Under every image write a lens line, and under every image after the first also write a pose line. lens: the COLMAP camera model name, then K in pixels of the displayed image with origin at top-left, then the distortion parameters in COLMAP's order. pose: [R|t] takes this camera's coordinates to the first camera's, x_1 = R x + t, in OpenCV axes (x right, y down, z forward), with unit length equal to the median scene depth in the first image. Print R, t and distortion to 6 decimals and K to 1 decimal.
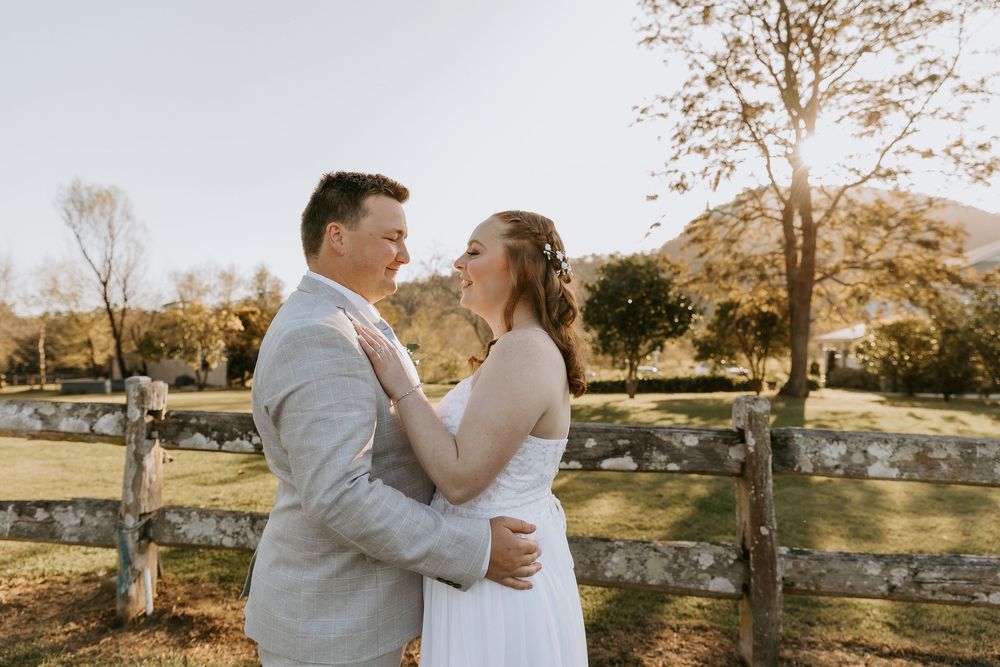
lens RADIAL K [[661.5, 0, 493.4], [0, 661.5, 337.0], [0, 0, 1]] dist [0.007236, 0.000961]
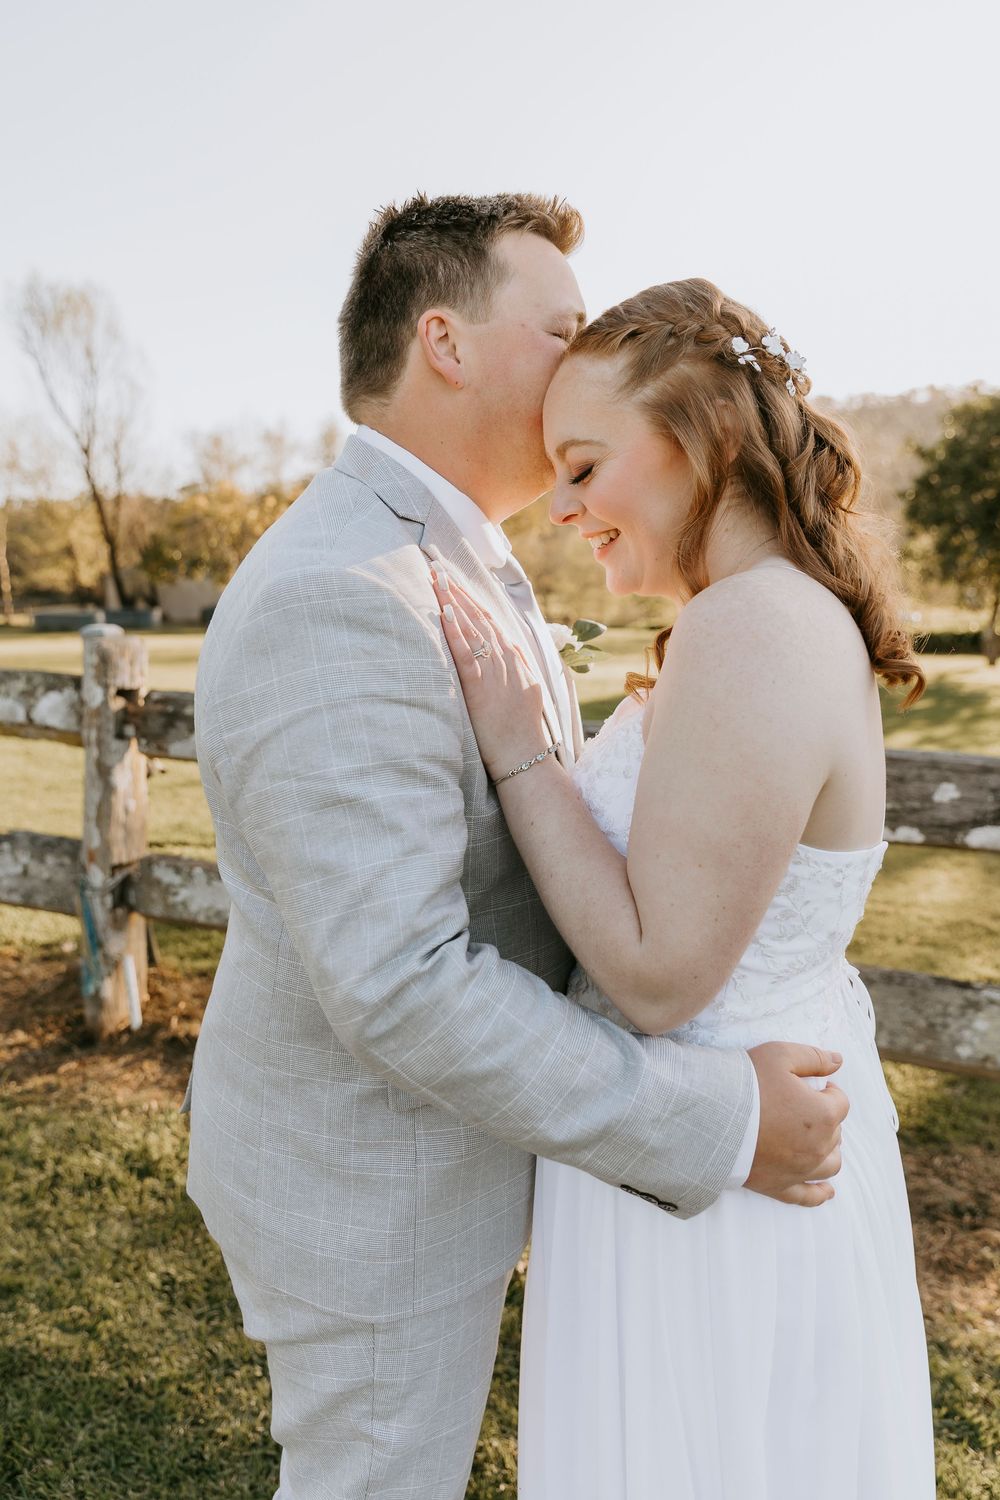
lens RADIAL K [[1143.0, 0, 502.1], [0, 1143.0, 761.9], [0, 0, 1]] dist [0.016023, -0.003742]
pose [[0.981457, 0.042018, -0.187022, -0.002432], [-0.006377, 0.982296, 0.187226, -0.002516], [0.191578, -0.182562, 0.964349, 0.022282]]
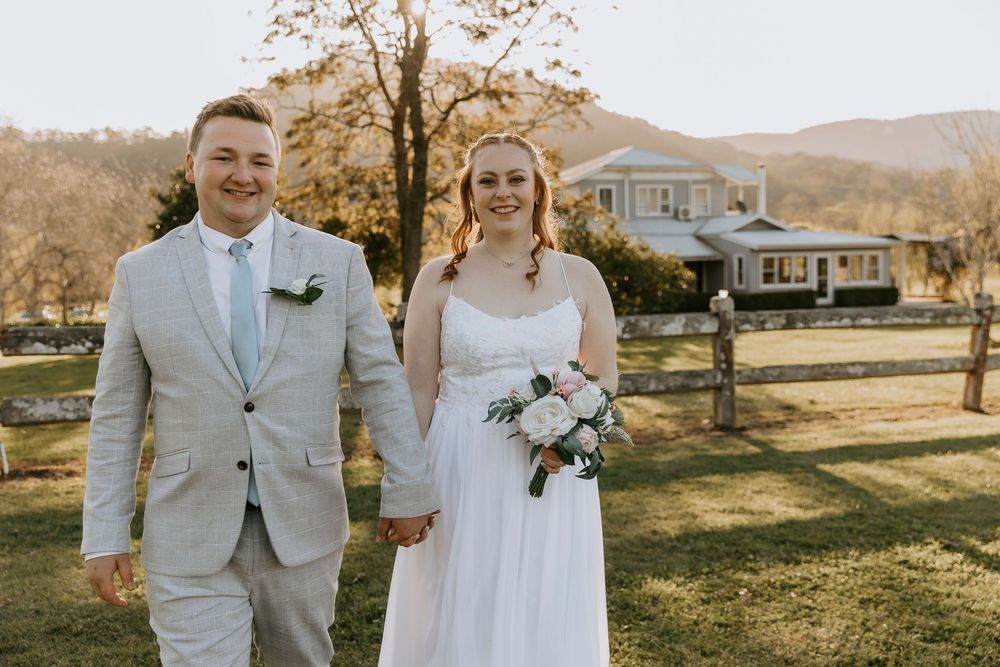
lens RADIAL K [[989.9, 0, 497.4], [0, 989.9, 331.9], [0, 0, 1]] dist [0.009997, 0.000000]
pose [[0.864250, -0.039374, 0.501519, -0.128958], [0.002276, 0.997228, 0.074370, -0.005813], [-0.503057, -0.063133, 0.861944, -0.250943]]
